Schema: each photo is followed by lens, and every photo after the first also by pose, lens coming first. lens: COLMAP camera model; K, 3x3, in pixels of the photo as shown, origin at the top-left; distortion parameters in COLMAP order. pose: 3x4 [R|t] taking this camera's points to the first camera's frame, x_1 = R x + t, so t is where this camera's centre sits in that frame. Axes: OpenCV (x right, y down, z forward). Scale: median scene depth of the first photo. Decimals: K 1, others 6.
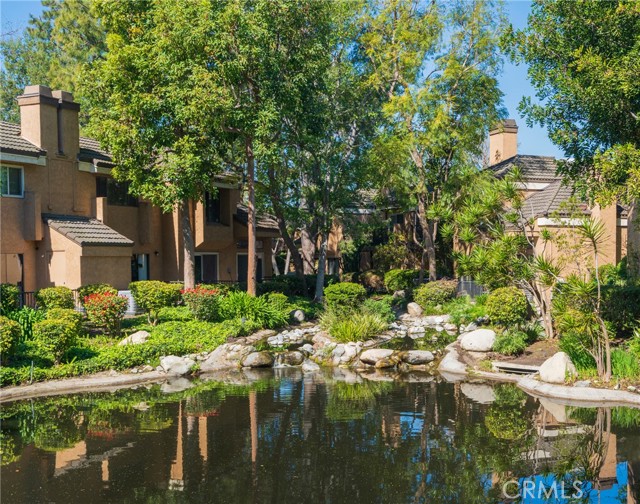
lens RADIAL K [[722.8, 0, 319.9], [0, 722.8, 289.5], [0, 0, 1]] dist [0.009528, 0.015858]
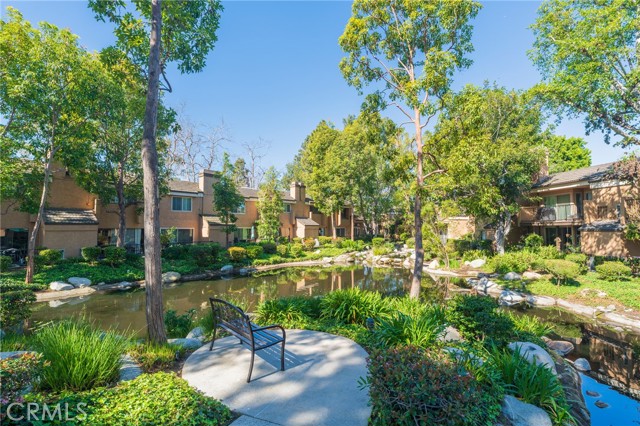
lens RADIAL K [[315.7, 0, 320.0], [0, 315.7, 213.0], [0, 0, 1]] dist [0.000008, 0.000006]
pose [[0.951959, -0.004915, -0.306185, 0.222508], [-0.017908, 0.997266, -0.071688, -0.013727], [0.305700, 0.073728, 0.949269, -0.469642]]
